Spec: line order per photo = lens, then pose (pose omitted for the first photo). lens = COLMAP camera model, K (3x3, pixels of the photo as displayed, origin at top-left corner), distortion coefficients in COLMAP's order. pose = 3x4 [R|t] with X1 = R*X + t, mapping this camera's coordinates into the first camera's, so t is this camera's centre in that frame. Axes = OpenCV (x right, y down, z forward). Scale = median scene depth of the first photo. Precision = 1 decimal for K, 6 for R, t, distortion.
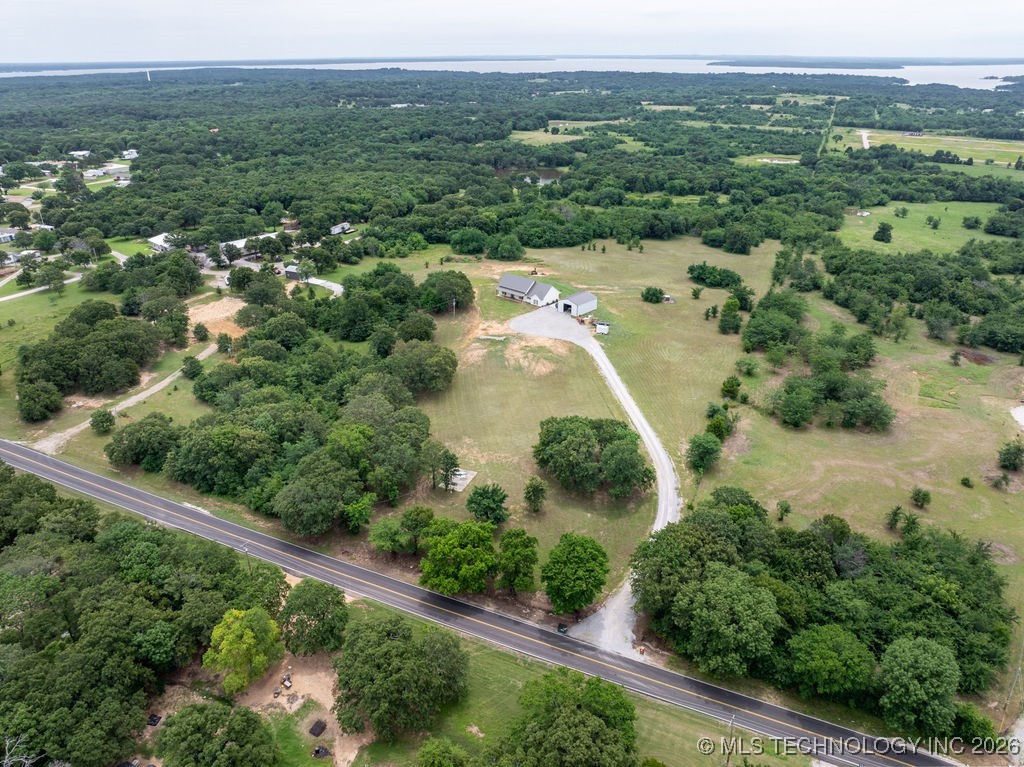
lens RADIAL K [[716.6, 0, 512.0], [0, 716.6, 383.5], [0, 0, 1]] dist [-0.043493, 0.009576]
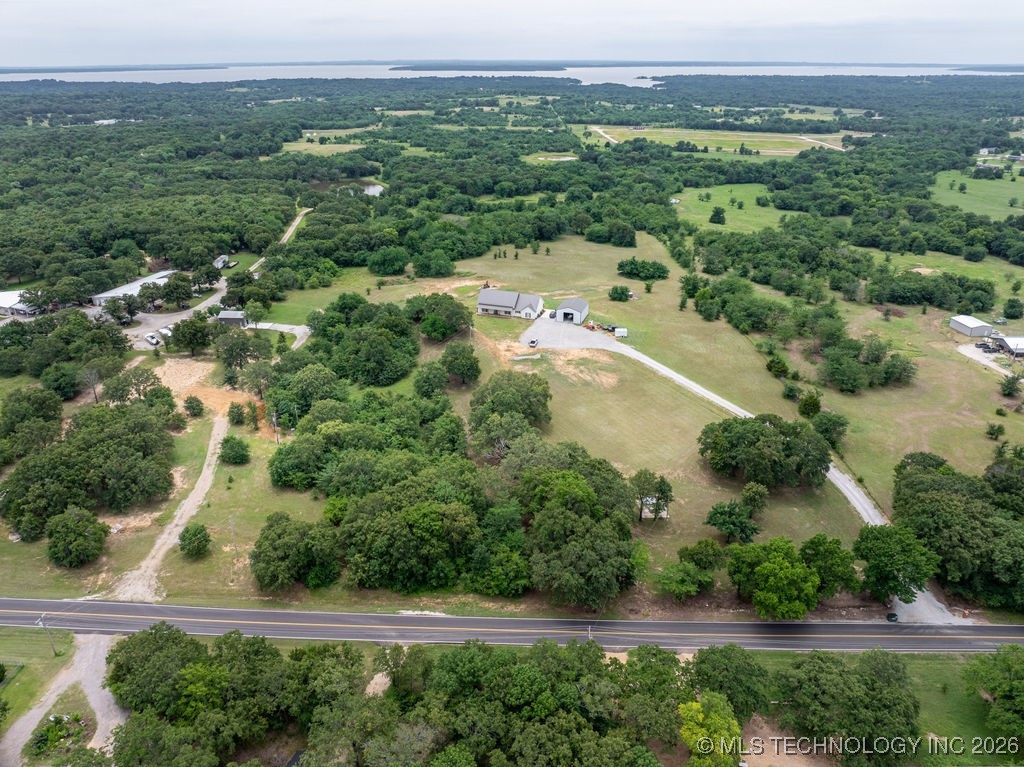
lens RADIAL K [[716.6, 0, 512.0], [0, 716.6, 383.5], [0, 0, 1]] dist [-0.043493, 0.009576]
pose [[0.915408, -0.164652, 0.367312, -0.234525], [0.167246, 0.985598, 0.025000, -0.033286], [-0.366138, 0.038546, 0.929762, 0.075545]]
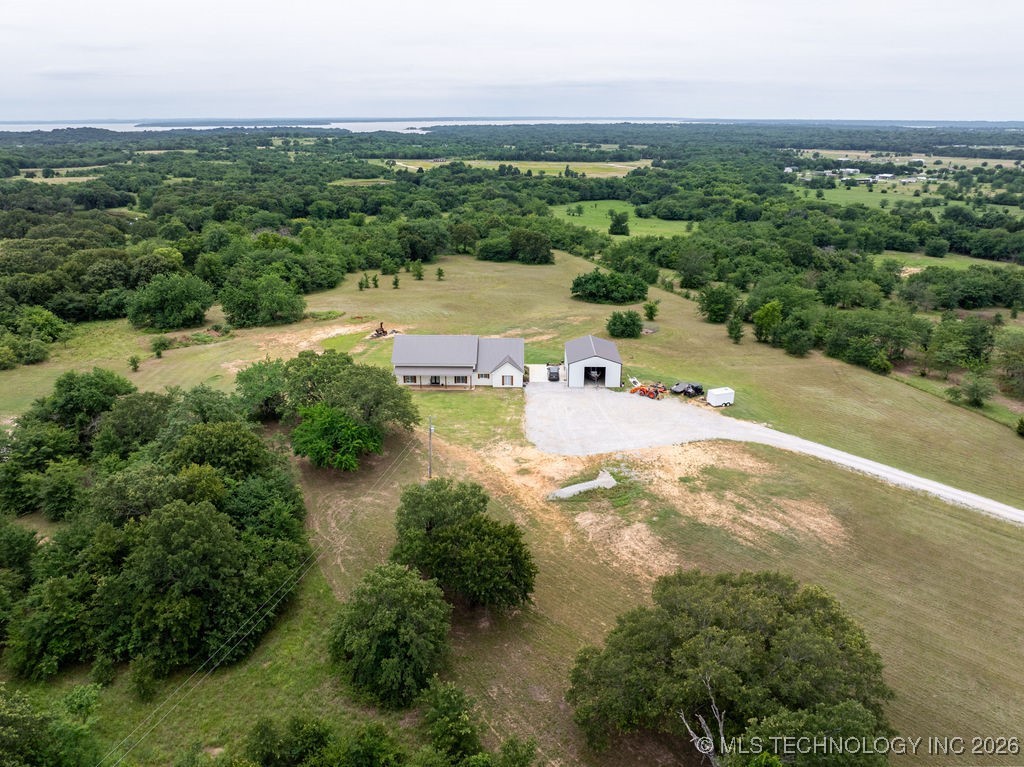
lens RADIAL K [[716.6, 0, 512.0], [0, 716.6, 383.5], [0, 0, 1]] dist [-0.043493, 0.009576]
pose [[0.748943, -0.226604, 0.622684, -0.165299], [0.275050, 0.961242, 0.018989, -0.078596], [-0.602854, 0.157047, 0.782243, 0.420831]]
